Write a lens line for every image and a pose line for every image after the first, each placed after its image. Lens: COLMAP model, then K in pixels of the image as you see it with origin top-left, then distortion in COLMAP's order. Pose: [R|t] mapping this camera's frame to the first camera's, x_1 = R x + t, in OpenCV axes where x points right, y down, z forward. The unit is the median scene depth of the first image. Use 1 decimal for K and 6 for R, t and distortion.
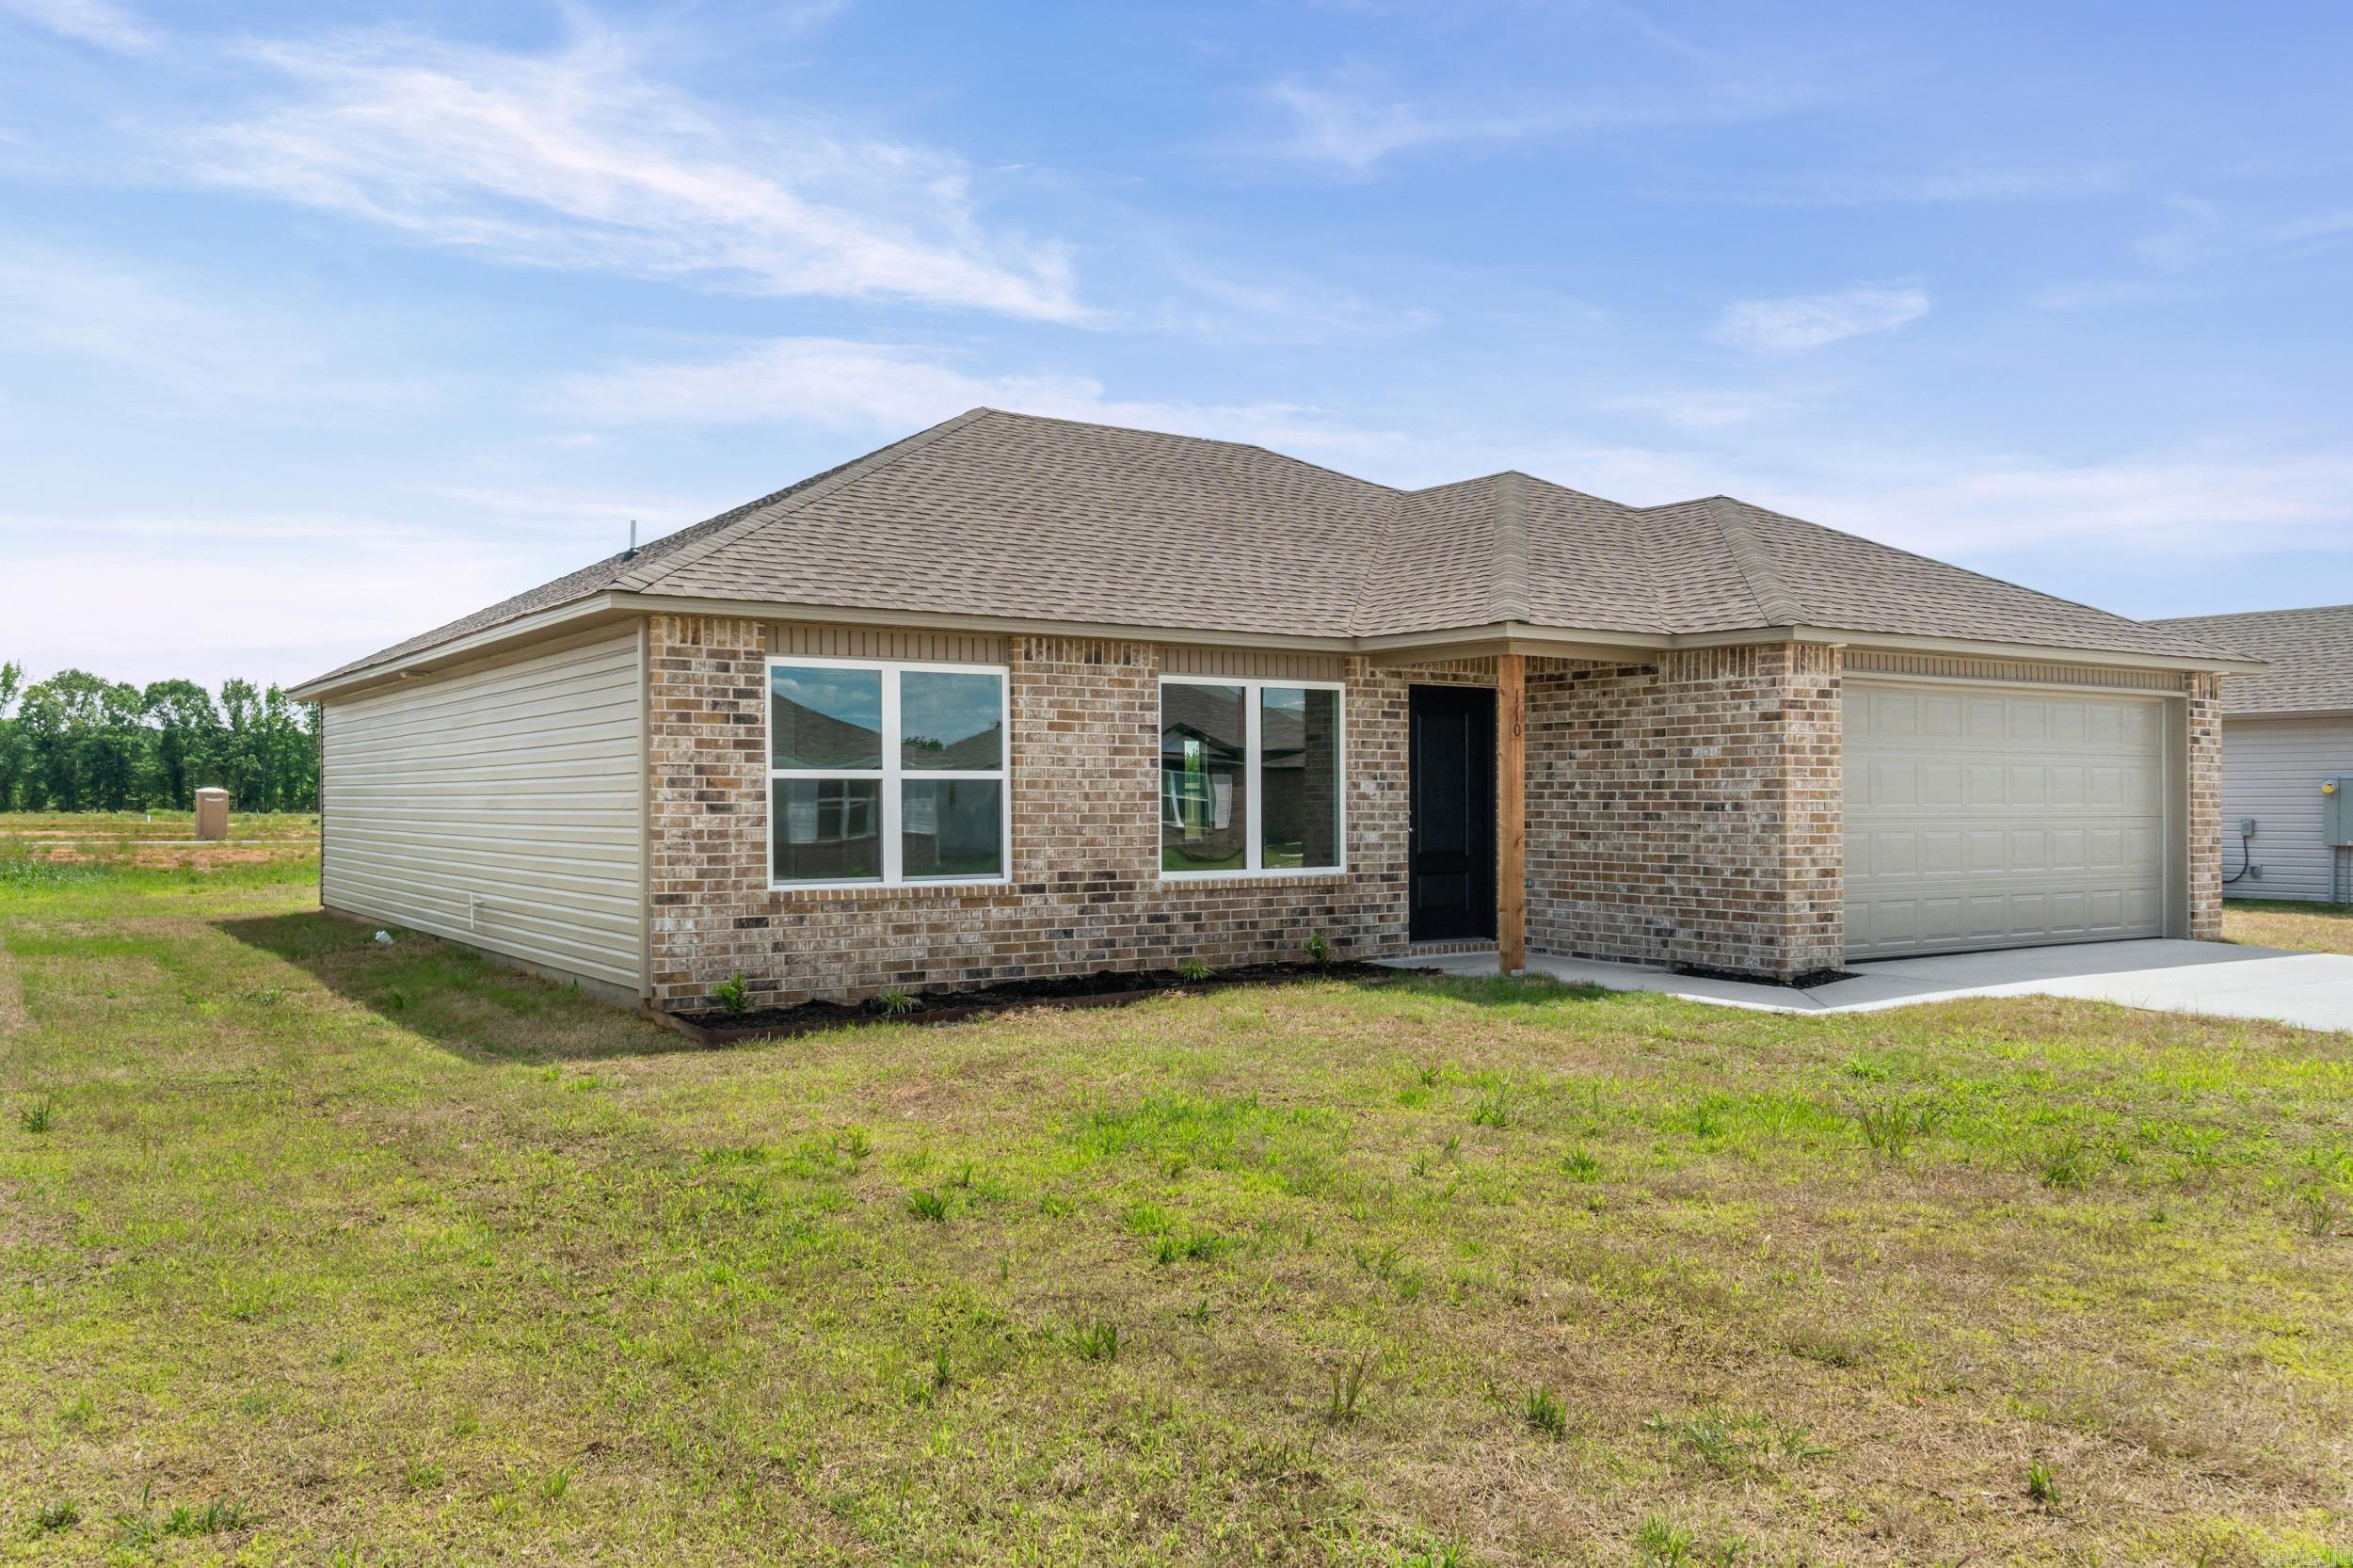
lens RADIAL K [[1835.4, 0, 1169.4], [0, 1835.4, 820.6], [0, 0, 1]] dist [0.002832, -0.004693]
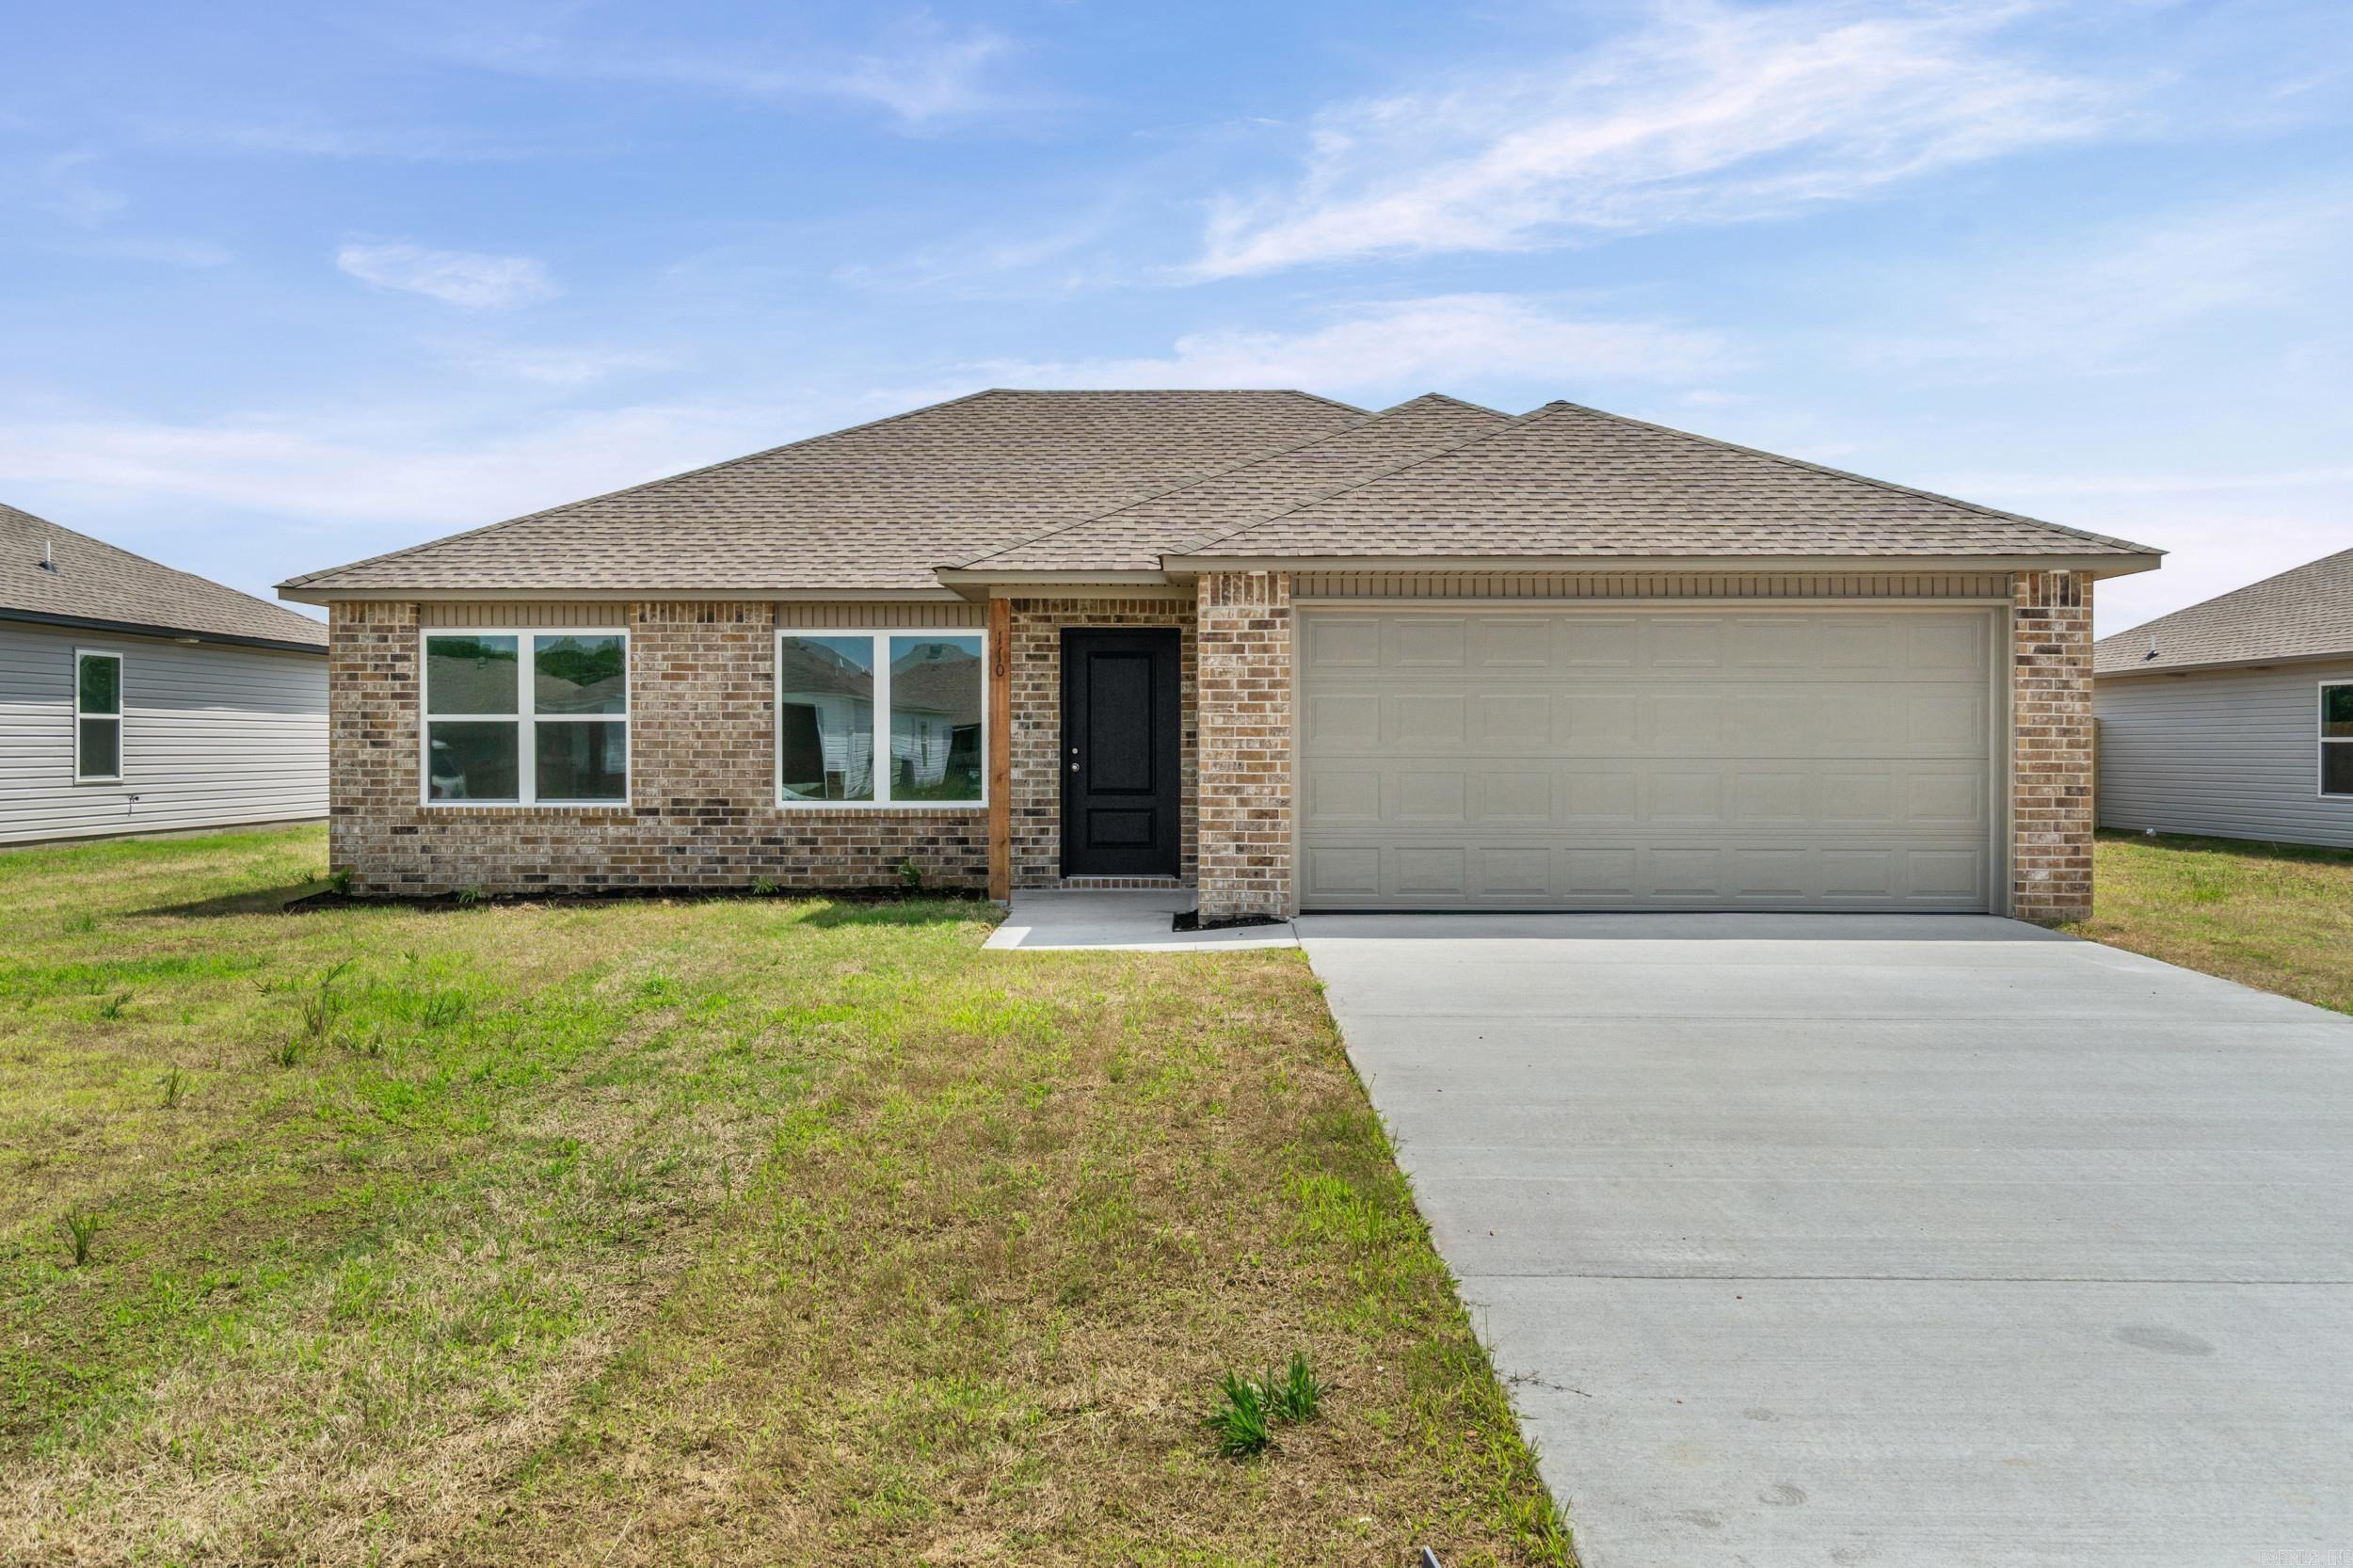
lens RADIAL K [[1835.4, 0, 1171.2], [0, 1835.4, 771.0], [0, 0, 1]] dist [0.002832, -0.004693]
pose [[0.820668, 0.008400, -0.571344, 0.871171], [-0.007639, 0.999964, 0.003729, 0.003187], [0.571355, 0.001304, 0.820702, 0.200777]]
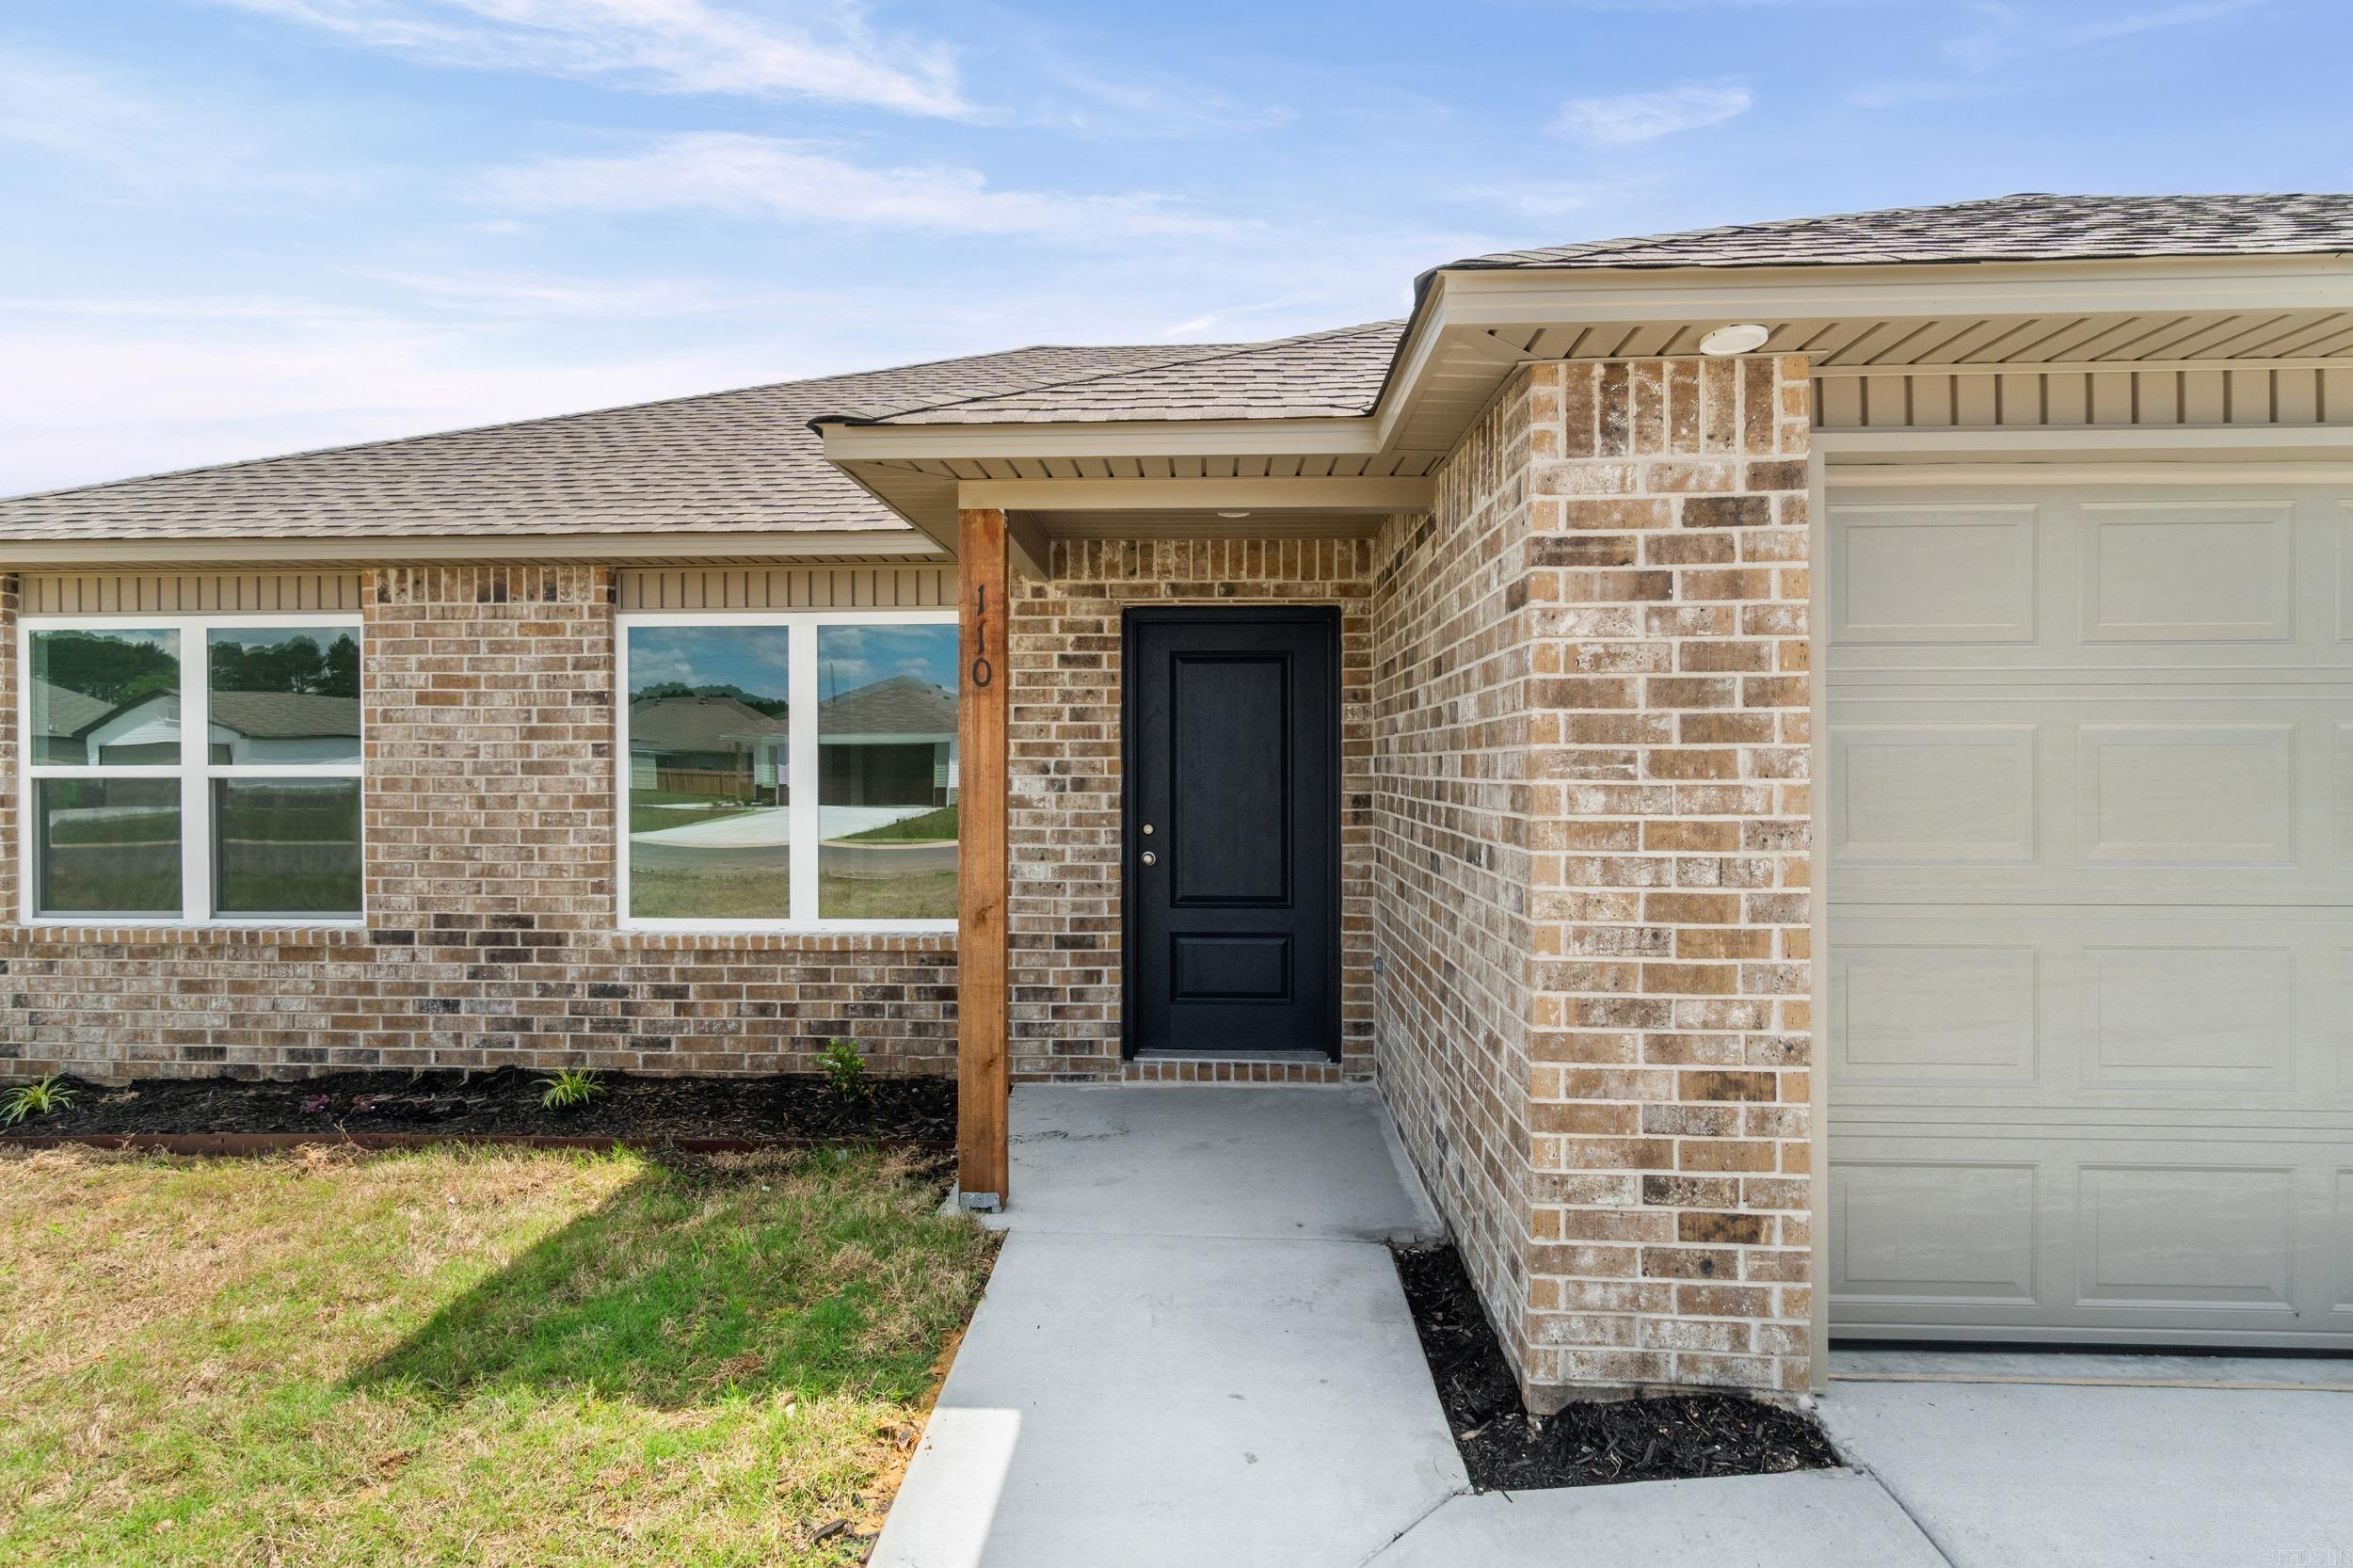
lens RADIAL K [[1202.5, 0, 1160.0], [0, 1202.5, 780.8], [0, 0, 1]] dist [-0.005259, -0.000385]
pose [[0.800322, 0.007154, -0.599528, 0.408462], [-0.006301, 0.999974, 0.003521, -0.023762], [0.599538, 0.000959, 0.800346, 0.790550]]
